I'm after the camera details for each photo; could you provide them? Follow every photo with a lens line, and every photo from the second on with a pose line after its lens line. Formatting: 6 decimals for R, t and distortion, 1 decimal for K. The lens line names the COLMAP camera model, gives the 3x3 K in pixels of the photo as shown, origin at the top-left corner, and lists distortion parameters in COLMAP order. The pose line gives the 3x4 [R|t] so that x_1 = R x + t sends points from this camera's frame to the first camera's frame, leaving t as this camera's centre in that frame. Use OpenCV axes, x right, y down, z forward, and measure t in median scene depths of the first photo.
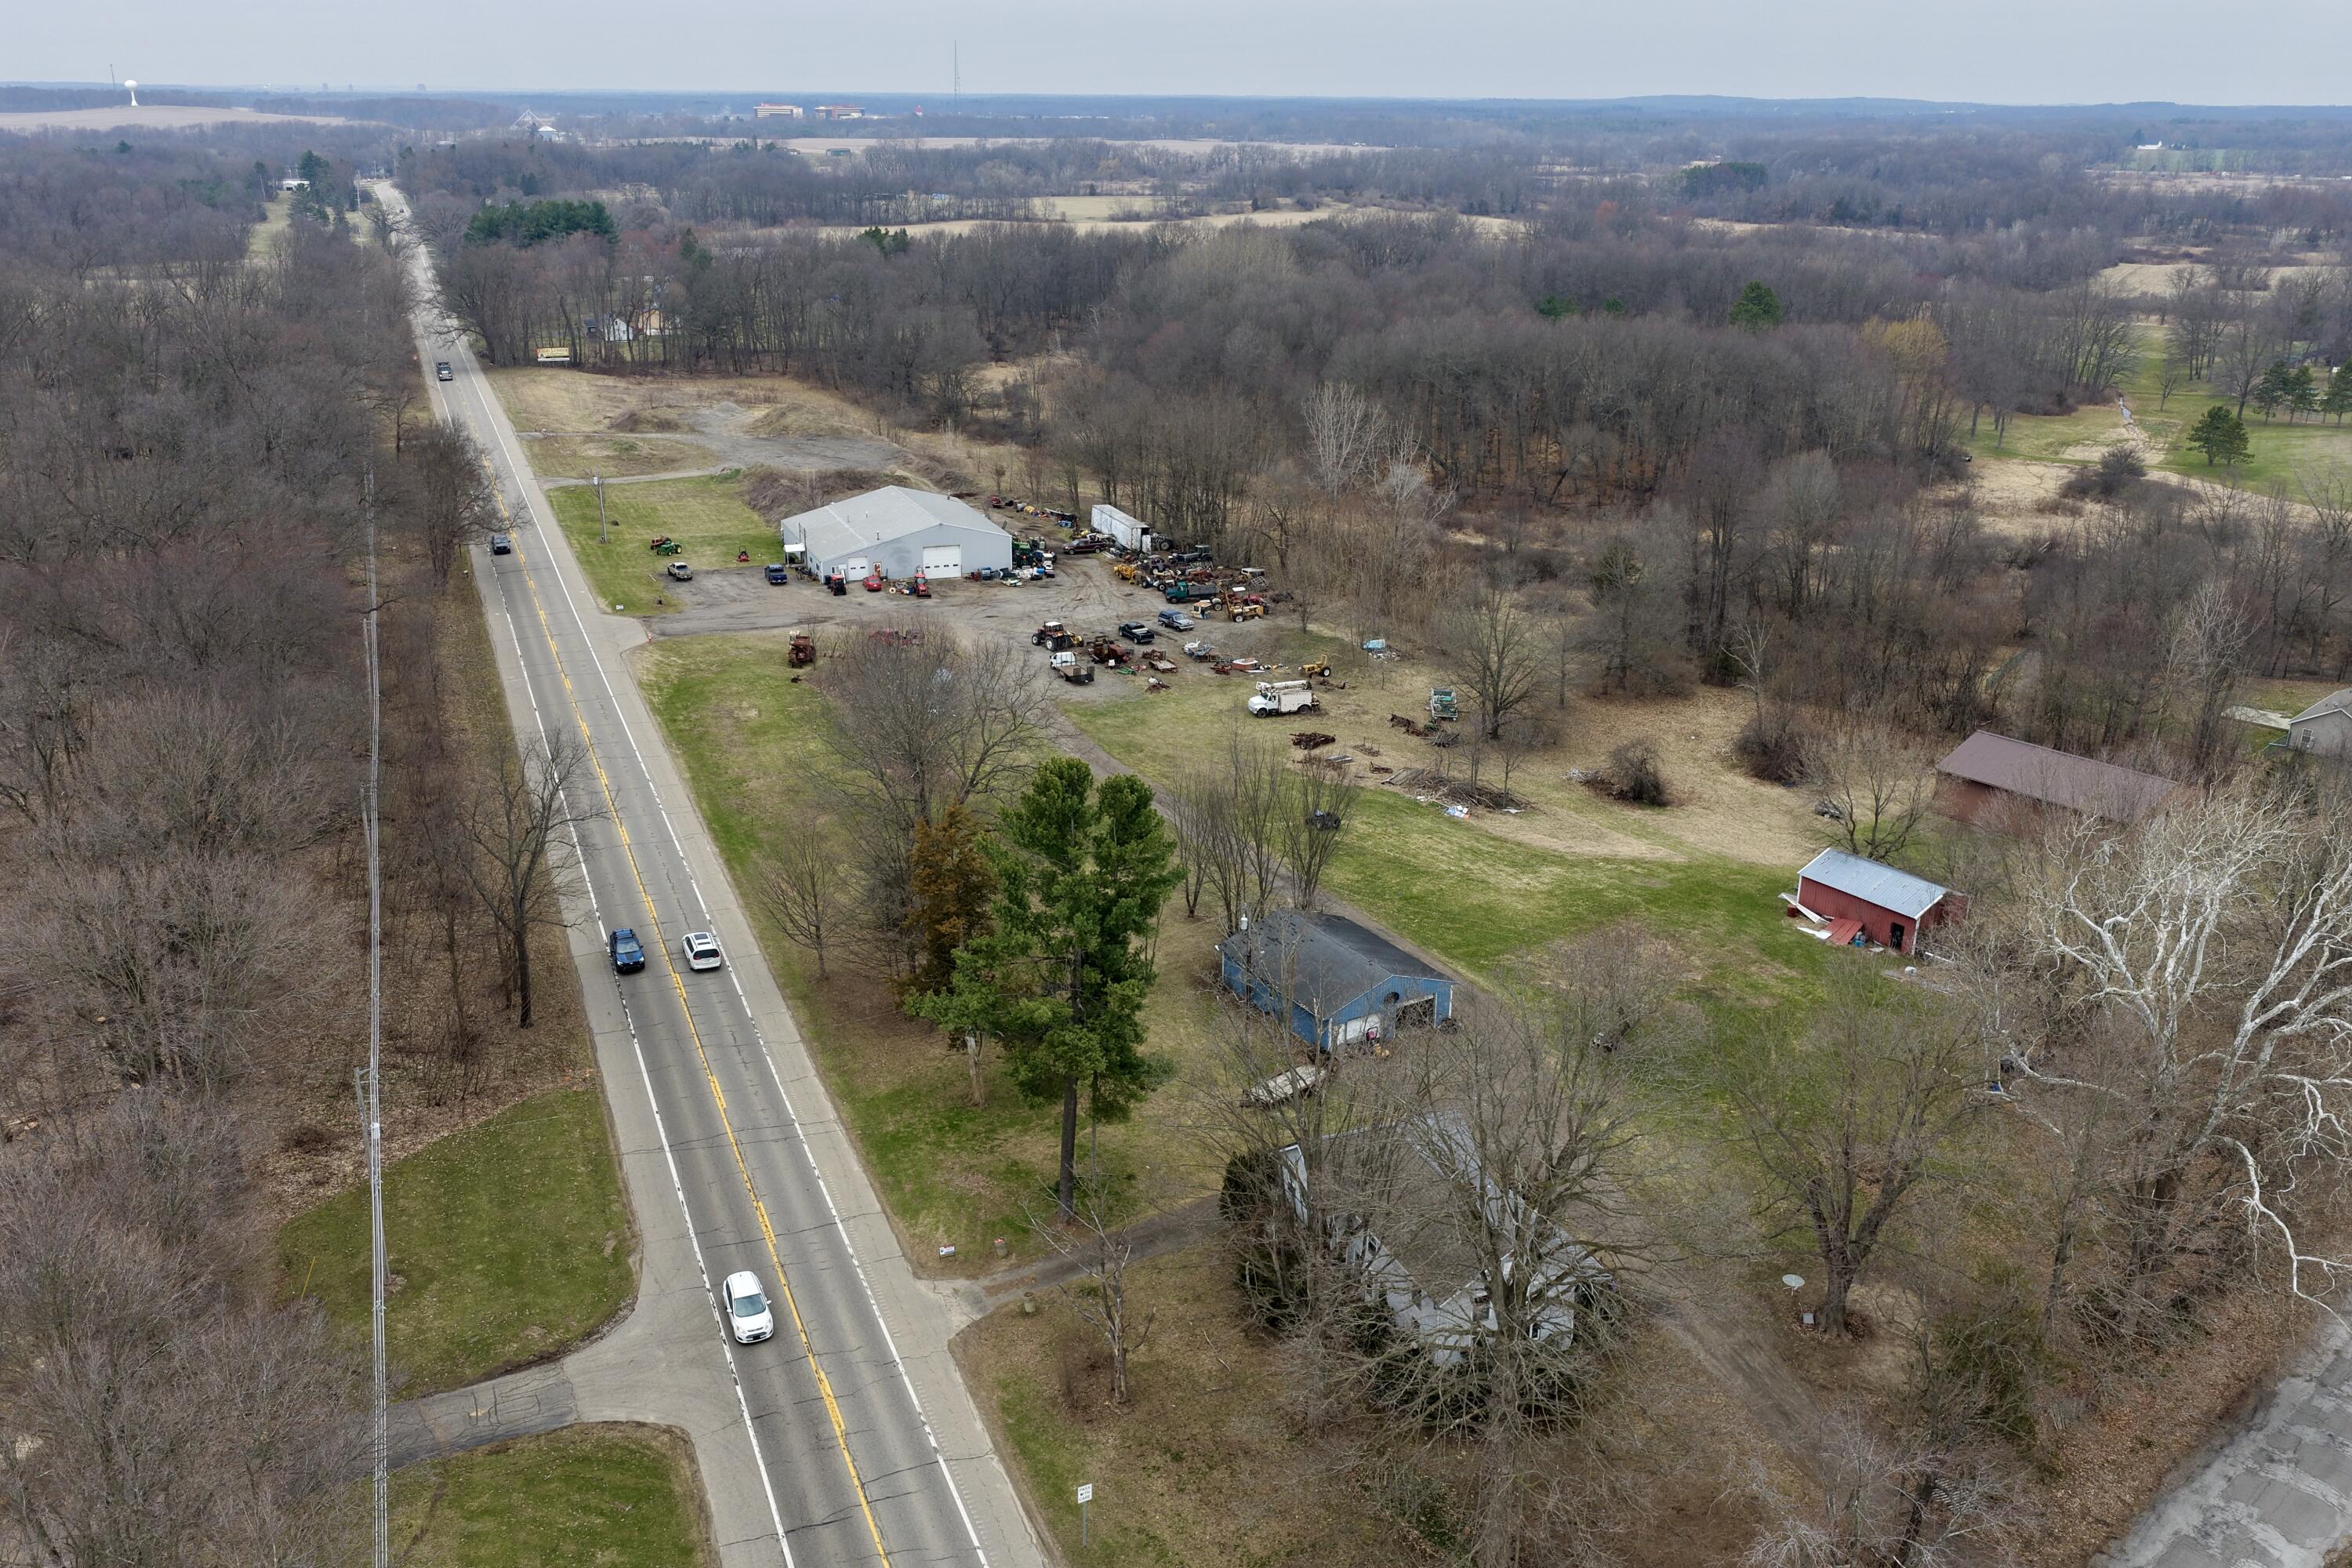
lens RADIAL K [[1952.7, 0, 1176.0], [0, 1952.7, 784.0], [0, 0, 1]] dist [-0.001867, -0.002269]
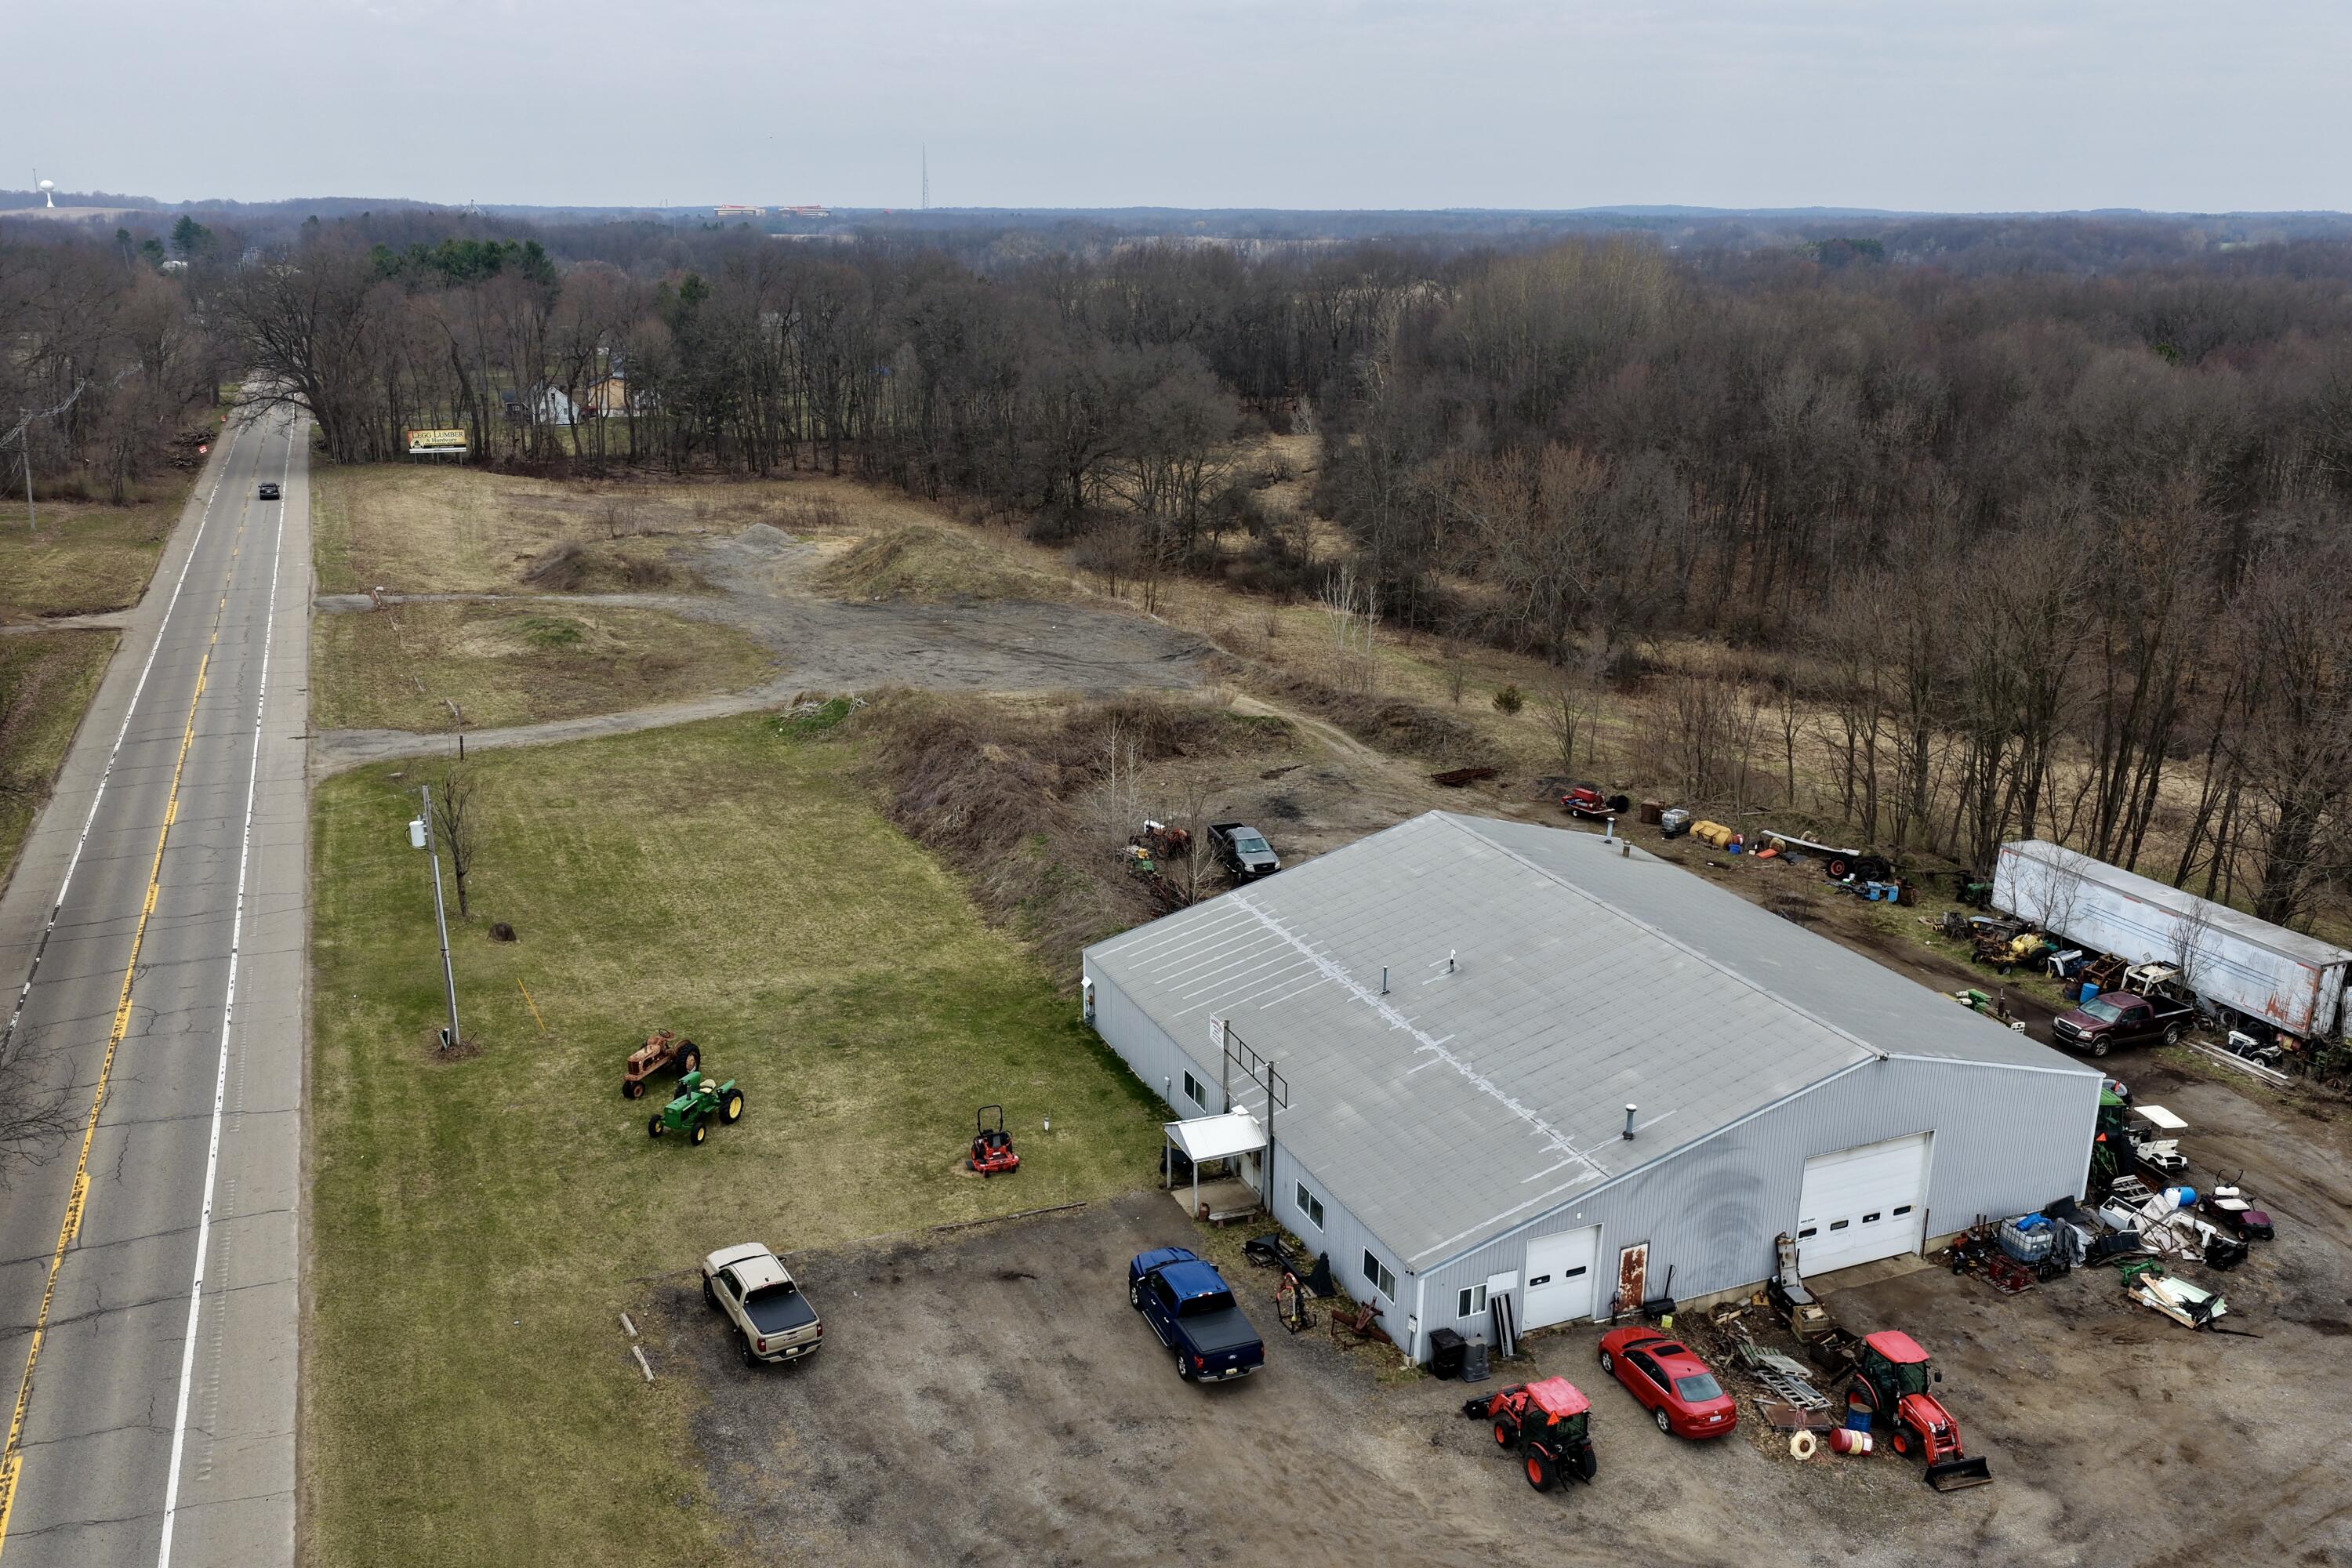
lens RADIAL K [[1952.7, 0, 1176.0], [0, 1952.7, 784.0], [0, 0, 1]] dist [-0.001867, -0.002269]
pose [[0.999673, -0.010553, 0.023276, -0.146453], [0.011819, 0.998420, -0.054939, -0.107543], [-0.022660, 0.055196, 0.998218, 0.536545]]
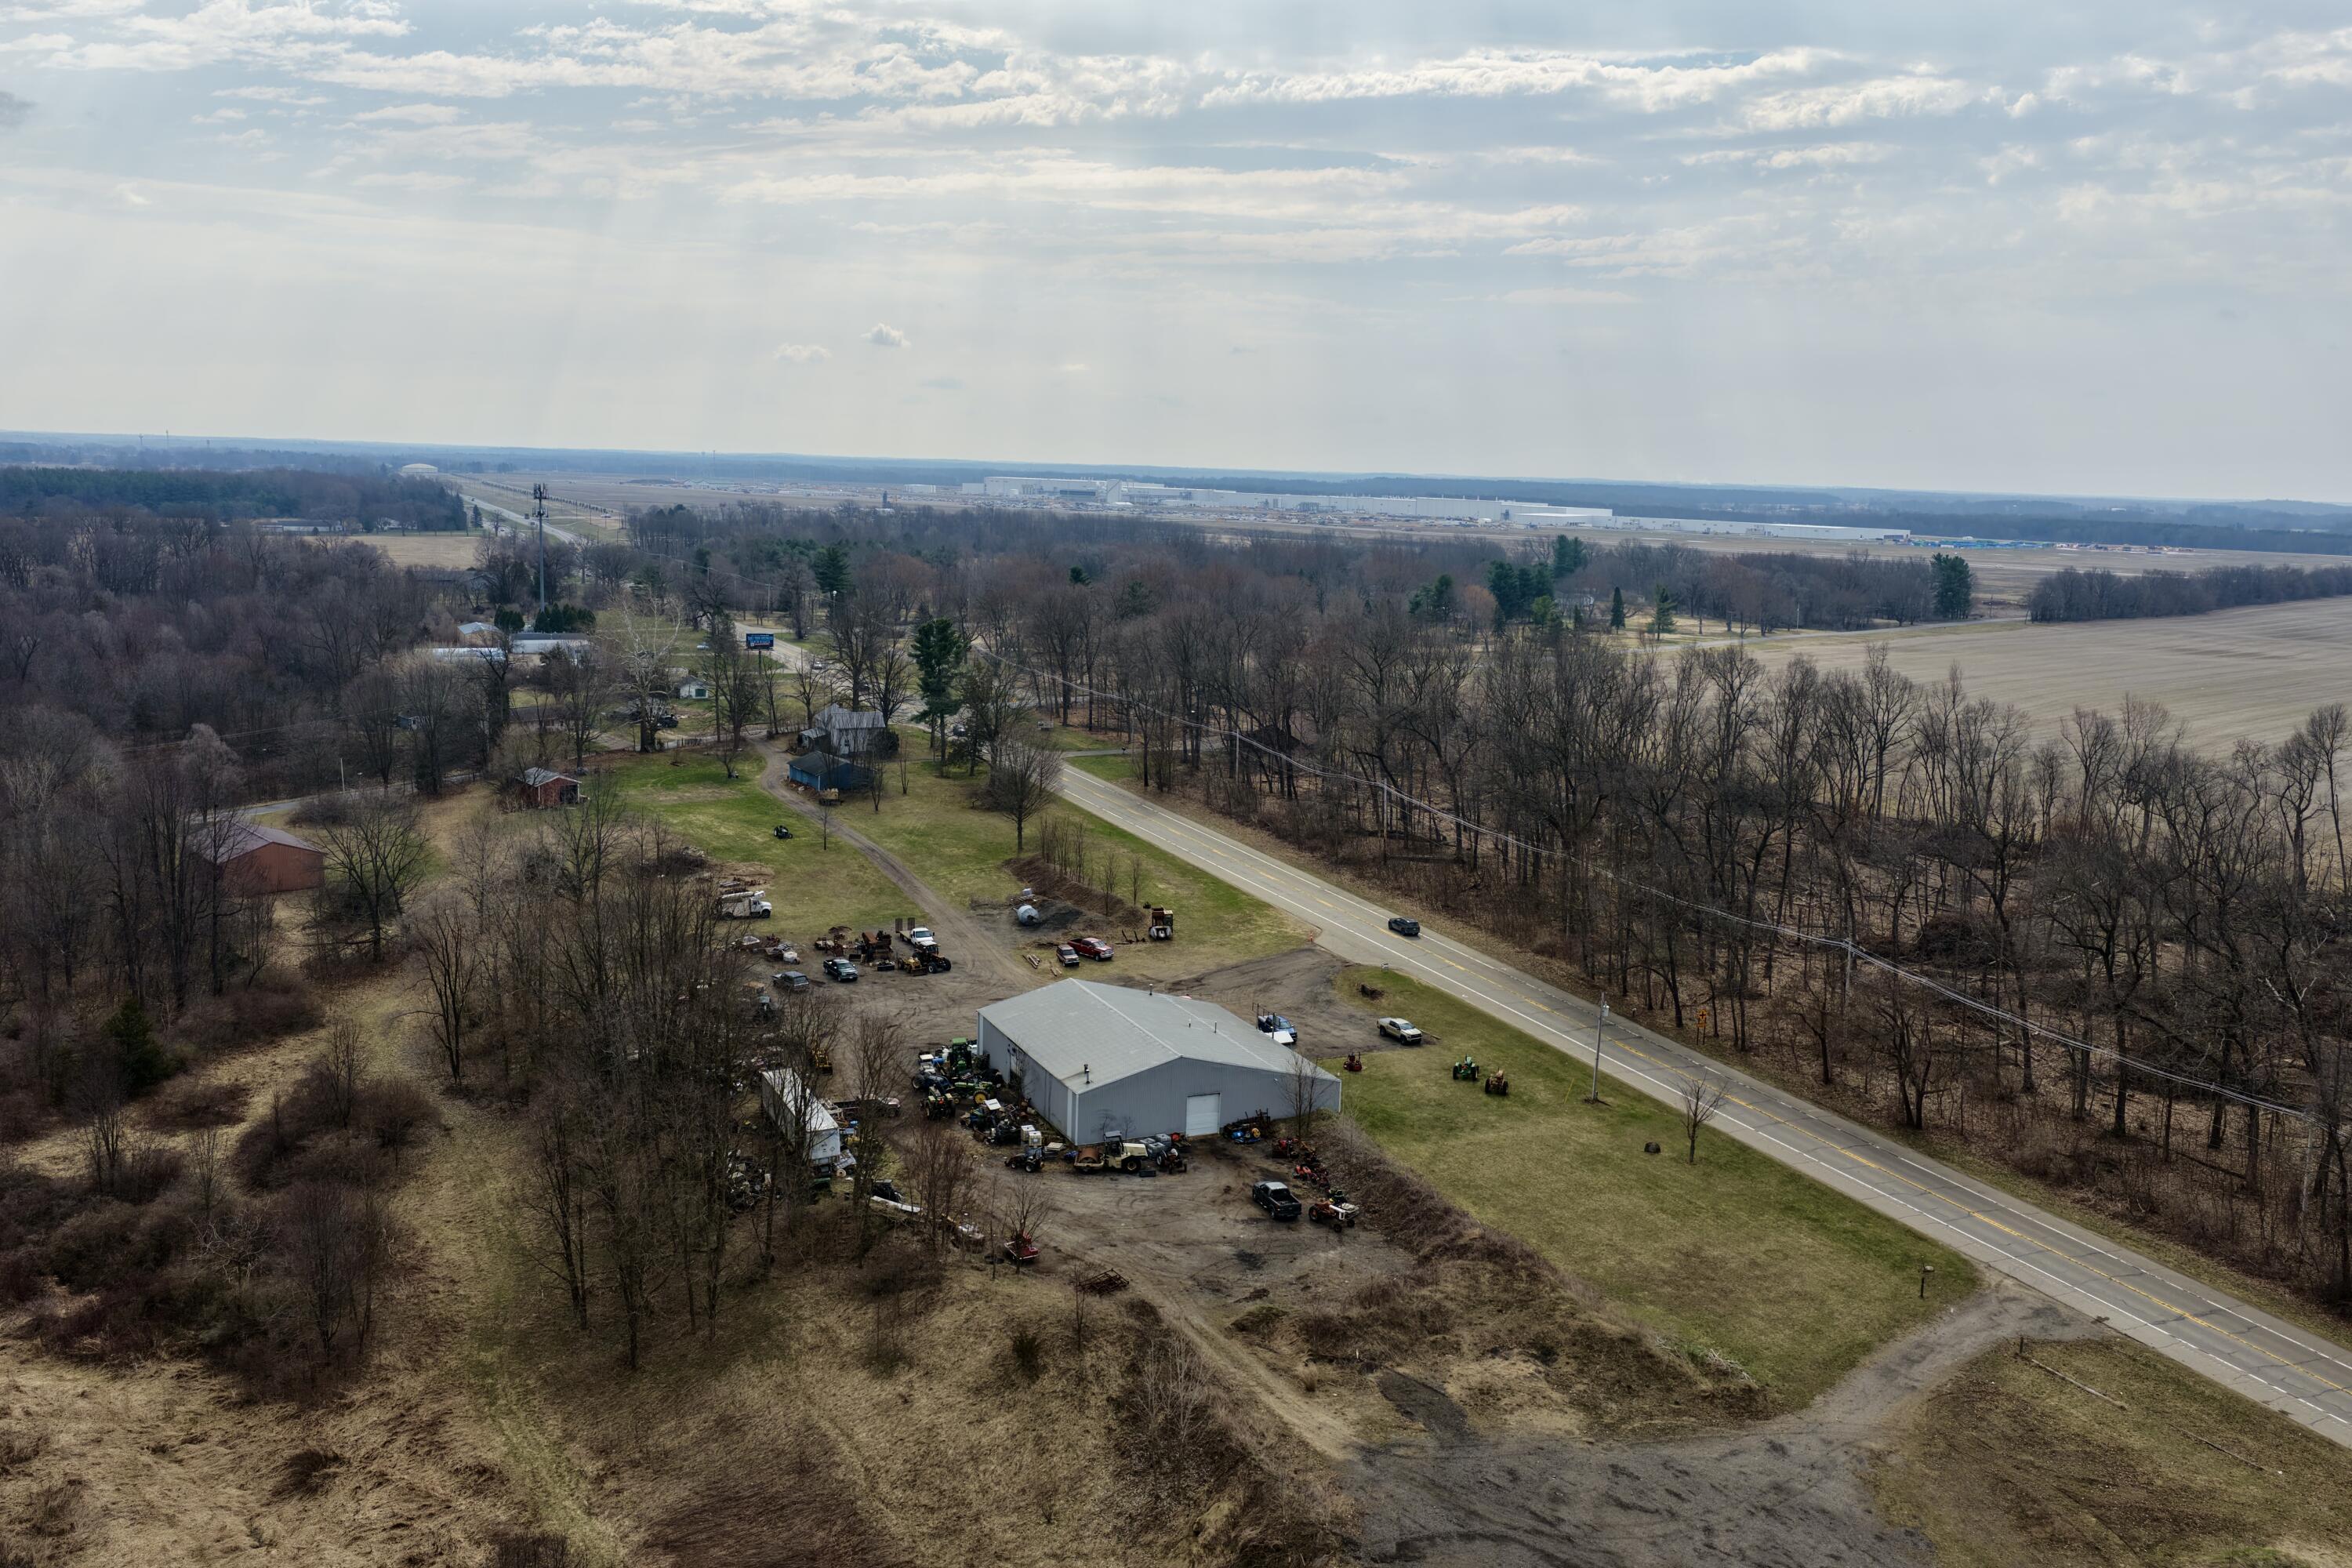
lens RADIAL K [[1952.7, 0, 1176.0], [0, 1952.7, 784.0], [0, 0, 1]] dist [-0.001867, -0.002269]
pose [[-0.997688, -0.035077, -0.058204, -0.082653], [-0.059292, 0.867808, 0.493350, -0.393707], [0.033205, 0.495660, -0.867881, 1.121461]]
